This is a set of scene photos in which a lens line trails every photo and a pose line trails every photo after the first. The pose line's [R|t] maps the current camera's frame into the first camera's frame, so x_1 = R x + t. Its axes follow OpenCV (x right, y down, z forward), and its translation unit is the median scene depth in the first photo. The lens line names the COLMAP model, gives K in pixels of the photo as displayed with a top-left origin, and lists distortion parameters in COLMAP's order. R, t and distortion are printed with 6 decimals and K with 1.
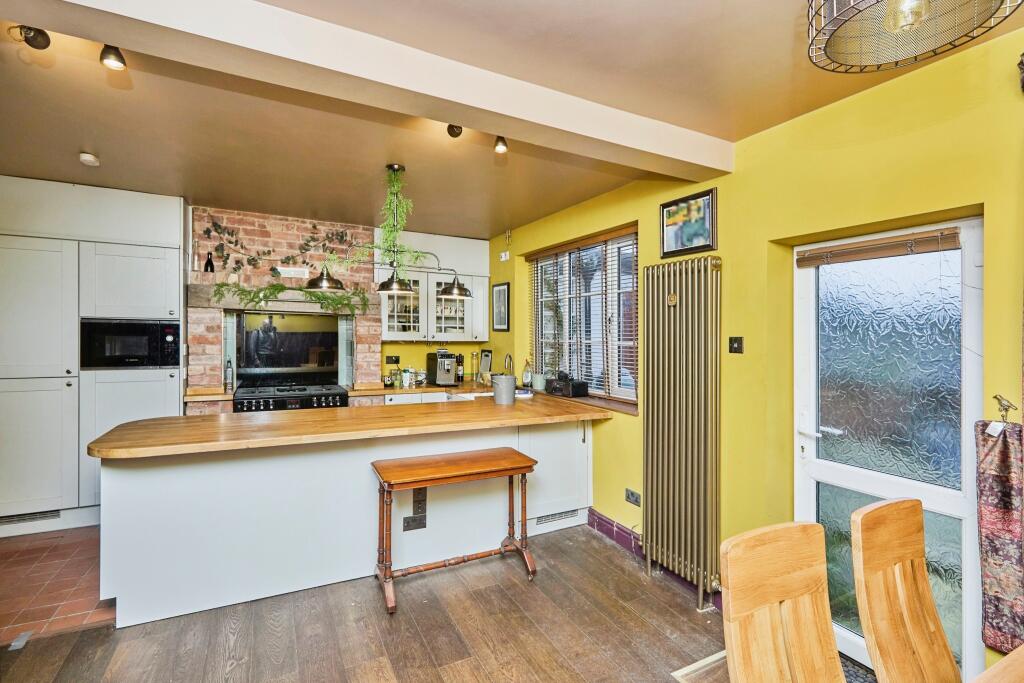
lens RADIAL K [[472.3, 0, 516.9], [0, 472.3, 347.9], [0, 0, 1]] dist [0.002359, 0.000579]
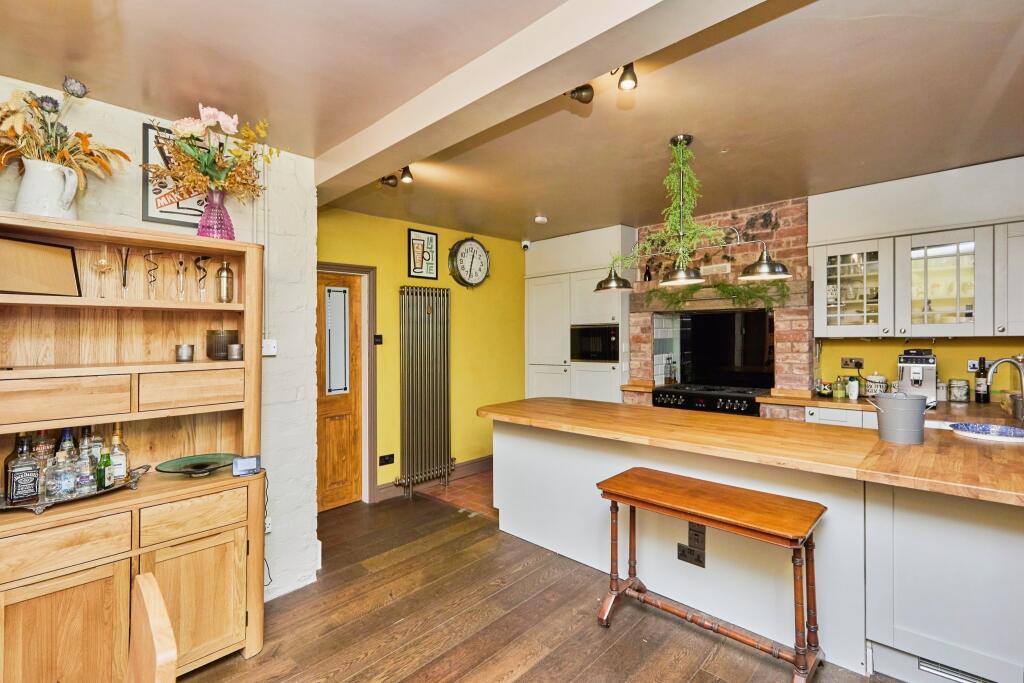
lens RADIAL K [[472.3, 0, 516.9], [0, 472.3, 347.9], [0, 0, 1]] dist [0.002359, 0.000579]
pose [[0.319100, 0.005862, -0.947703, 0.344508], [-0.004521, 0.999979, 0.004663, -0.000002], [0.947710, 0.002797, 0.319120, 0.318211]]
